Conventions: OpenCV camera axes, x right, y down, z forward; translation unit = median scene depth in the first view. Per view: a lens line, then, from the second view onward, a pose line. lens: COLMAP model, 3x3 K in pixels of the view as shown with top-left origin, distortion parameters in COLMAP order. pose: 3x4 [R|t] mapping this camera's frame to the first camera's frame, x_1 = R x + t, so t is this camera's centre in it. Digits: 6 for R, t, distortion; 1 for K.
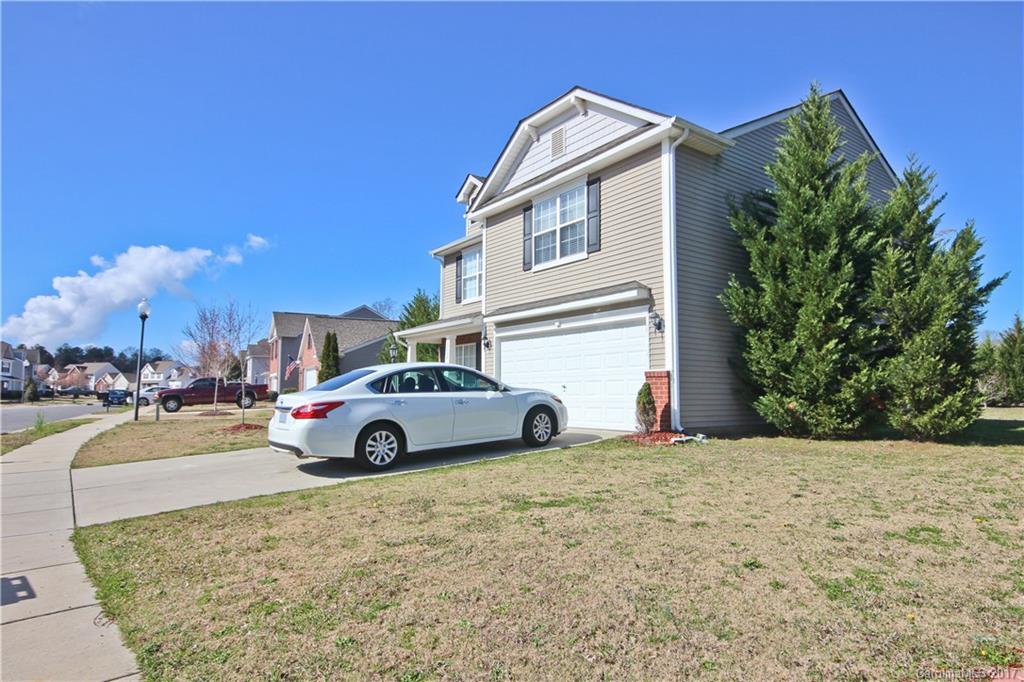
lens RADIAL K [[575.3, 0, 512.0], [0, 575.3, 341.0], [0, 0, 1]] dist [-0.001201, 0.001518]
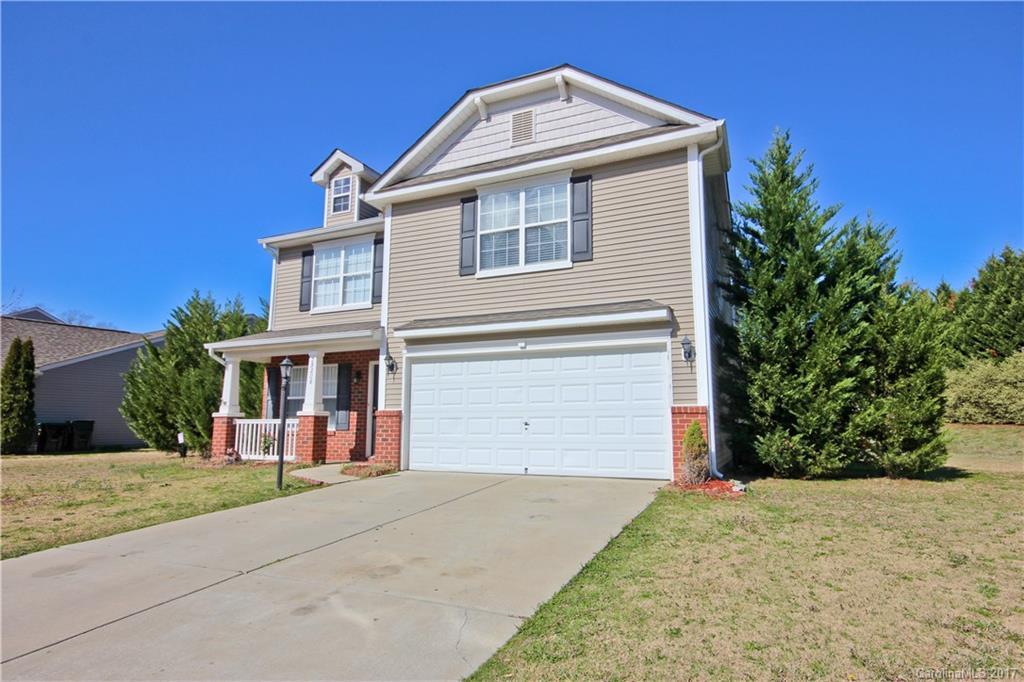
lens RADIAL K [[575.3, 0, 512.0], [0, 575.3, 341.0], [0, 0, 1]] dist [-0.001201, 0.001518]
pose [[0.878340, 0.072597, 0.472491, -0.301897], [-0.044526, 0.996529, -0.070342, 0.021580], [-0.475957, 0.040747, 0.878524, 0.291266]]
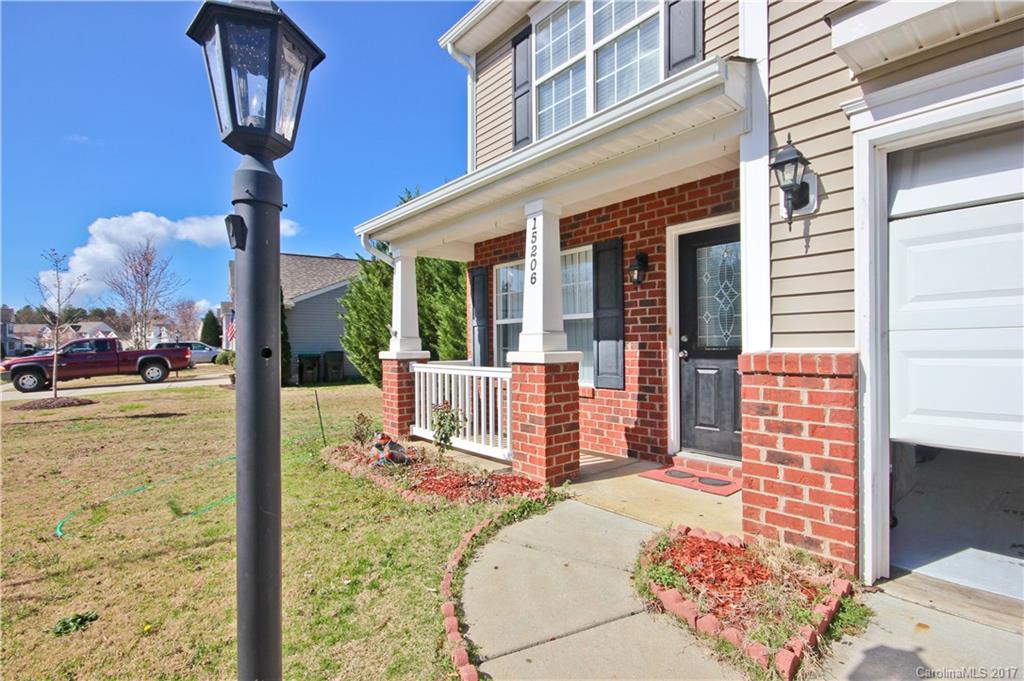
lens RADIAL K [[480.7, 0, 512.4], [0, 480.7, 345.0], [0, 0, 1]] dist [0.000008, 0.000027]
pose [[0.997782, -0.005547, 0.066330, -0.176206], [-0.000177, 0.996296, 0.085988, 0.052748], [-0.066561, -0.085809, 0.994086, 0.960169]]
